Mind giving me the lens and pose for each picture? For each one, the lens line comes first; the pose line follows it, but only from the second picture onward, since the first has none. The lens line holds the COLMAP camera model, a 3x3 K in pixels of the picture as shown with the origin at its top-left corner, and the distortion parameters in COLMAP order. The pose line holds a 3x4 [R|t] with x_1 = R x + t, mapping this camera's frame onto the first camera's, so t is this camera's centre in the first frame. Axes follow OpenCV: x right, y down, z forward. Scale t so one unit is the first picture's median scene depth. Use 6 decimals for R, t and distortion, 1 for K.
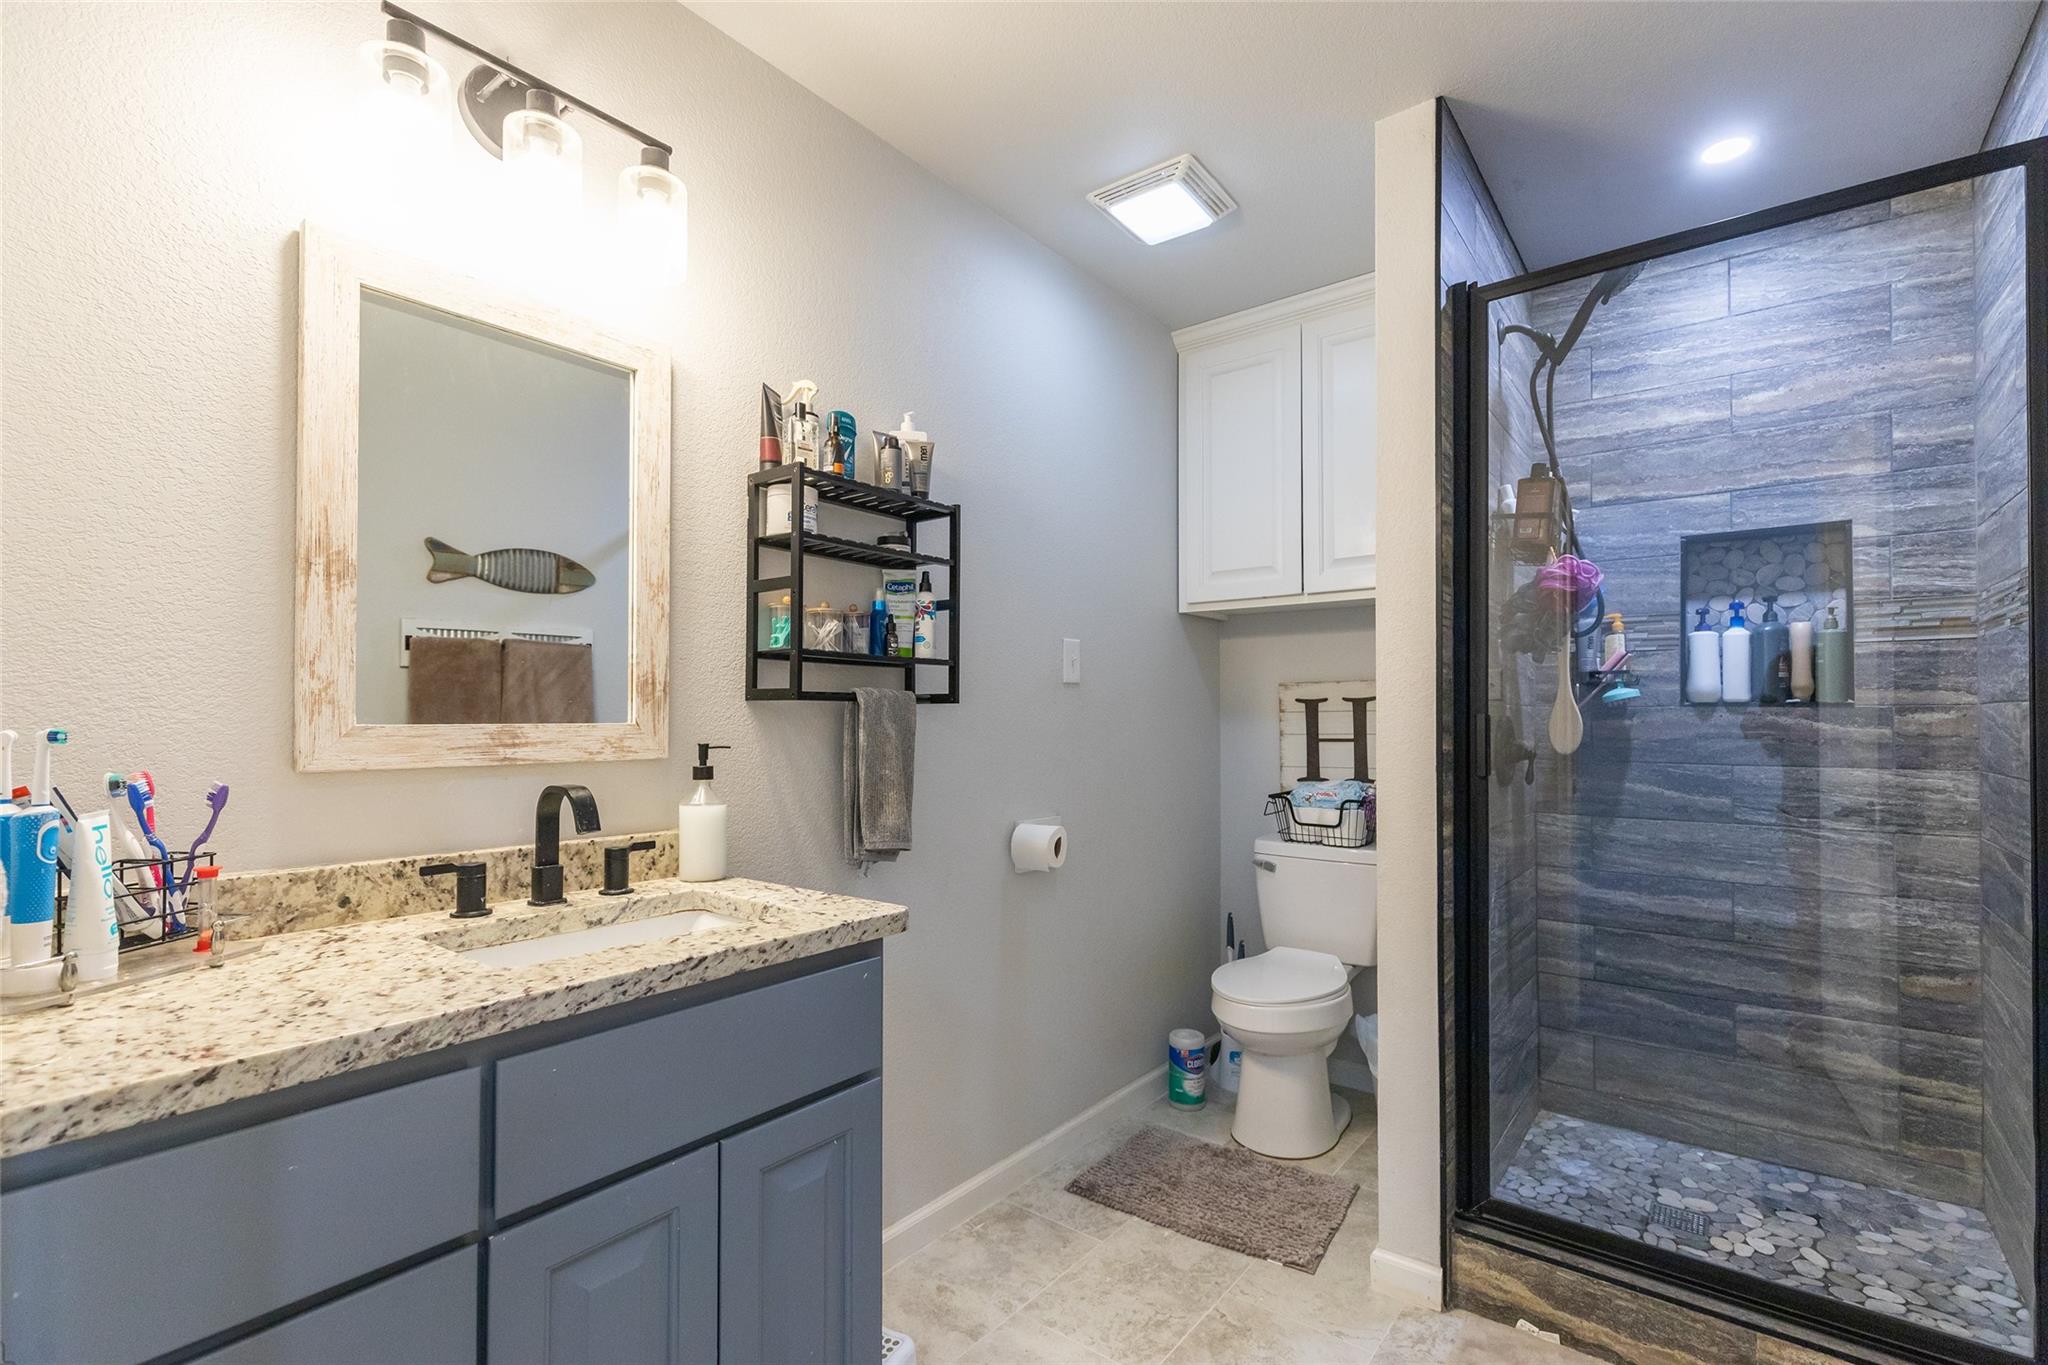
lens RADIAL K [[923.5, 0, 1029.4], [0, 923.5, 704.1], [0, 0, 1]] dist [0.003075, 0.000089]
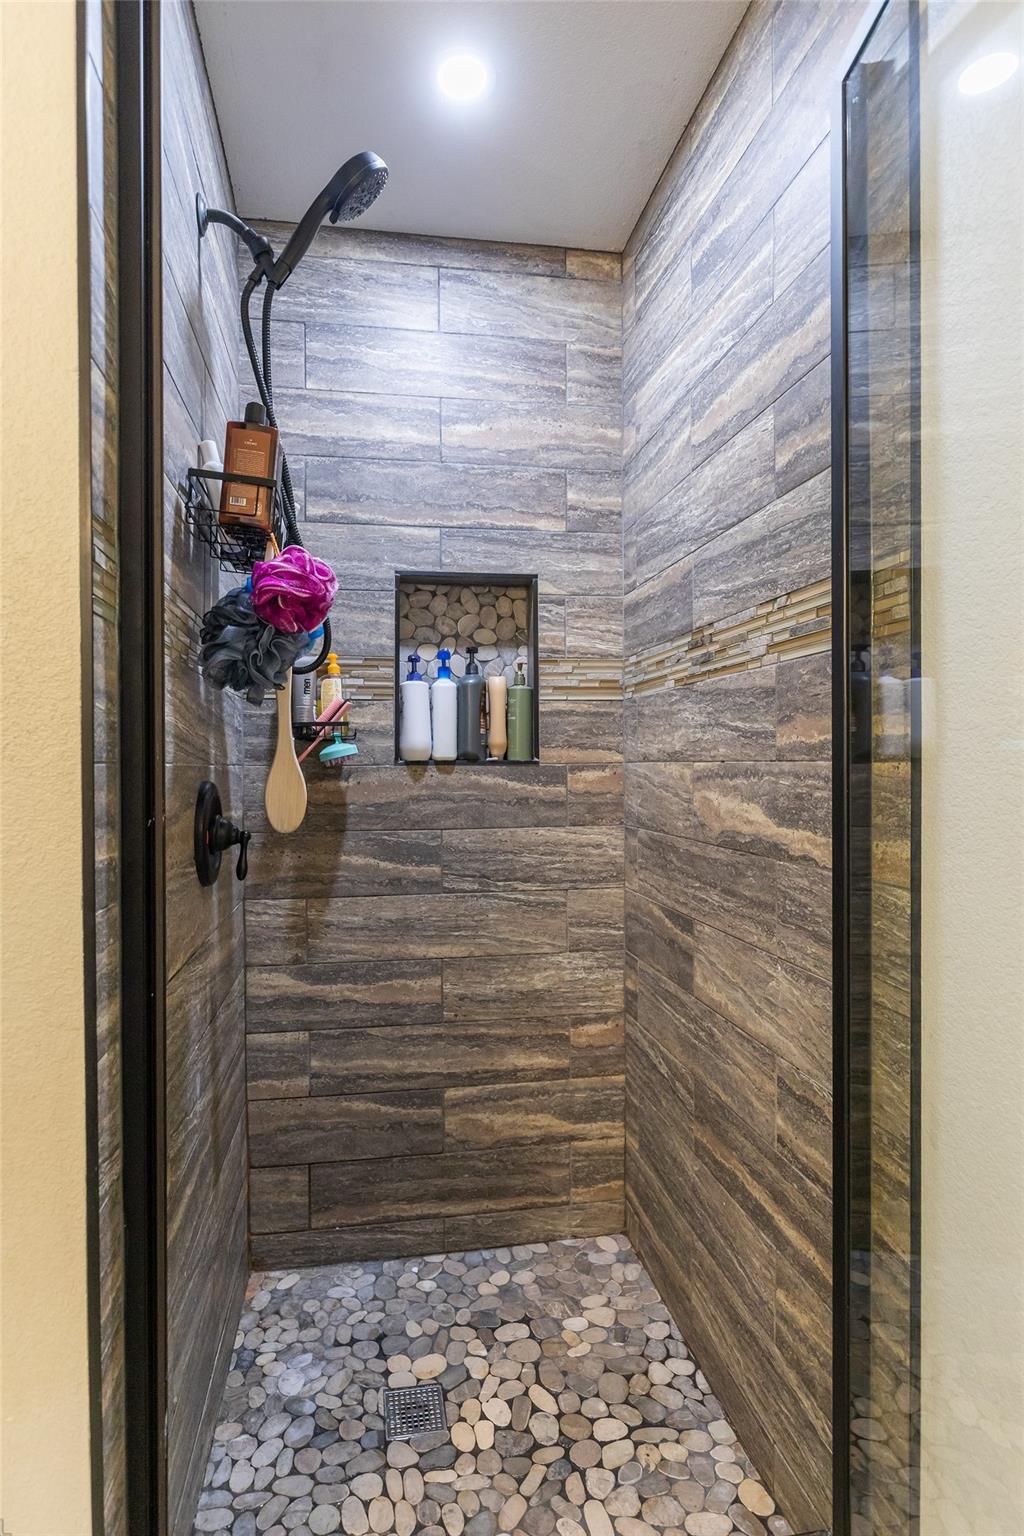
lens RADIAL K [[773.3, 0, 469.6], [0, 773.3, 766.5], [0, 0, 1]] dist [0.000003, -0.000216]
pose [[0.690728, -0.009814, 0.723048, 0.233404], [-0.001483, 0.999887, 0.014988, -0.007671], [-0.723113, -0.011425, 0.690635, 0.463299]]
